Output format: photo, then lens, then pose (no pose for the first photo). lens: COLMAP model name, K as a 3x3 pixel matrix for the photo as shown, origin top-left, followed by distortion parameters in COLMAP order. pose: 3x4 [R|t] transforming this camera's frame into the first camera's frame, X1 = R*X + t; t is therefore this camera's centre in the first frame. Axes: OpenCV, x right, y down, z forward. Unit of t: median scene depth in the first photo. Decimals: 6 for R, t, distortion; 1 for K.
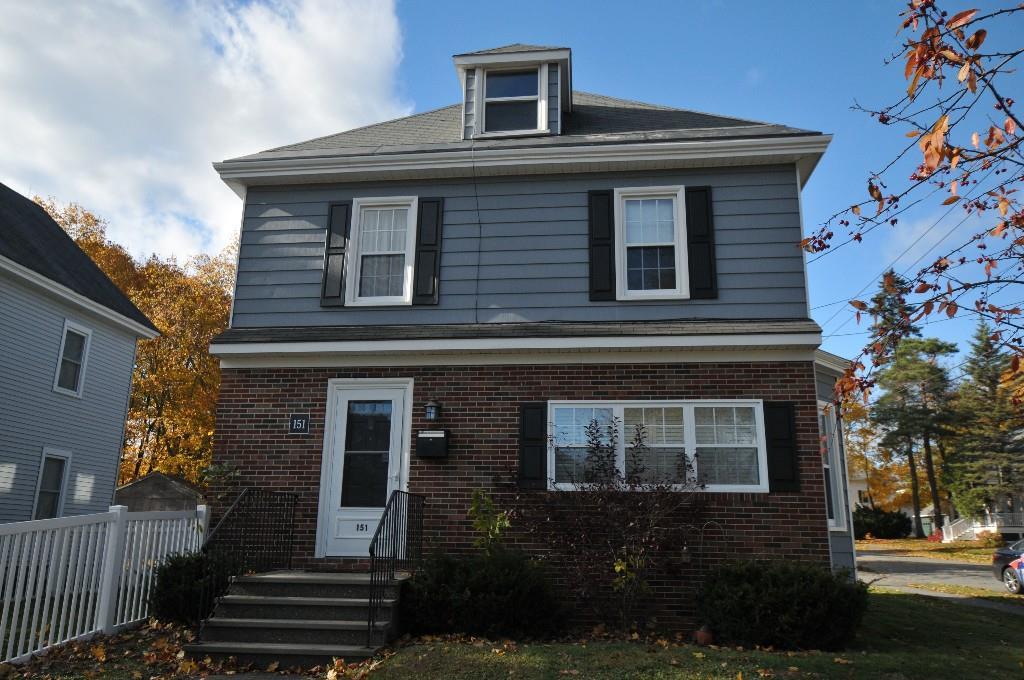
lens RADIAL K [[768.9, 0, 512.0], [0, 768.9, 340.0], [0, 0, 1]] dist [0.007161, 0.001453]
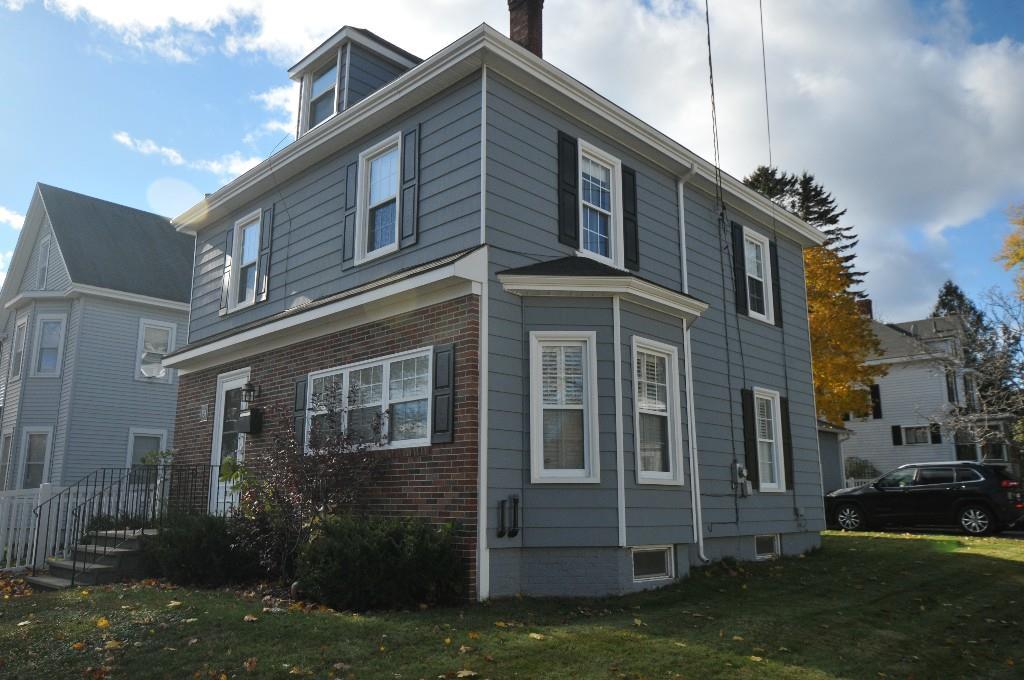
lens RADIAL K [[768.9, 0, 512.0], [0, 768.9, 340.0], [0, 0, 1]] dist [0.007161, 0.001453]
pose [[0.788980, -0.143656, -0.597389, 0.942978], [0.170929, 0.985220, -0.011171, 0.096161], [0.590165, -0.093297, 0.801873, 0.313897]]
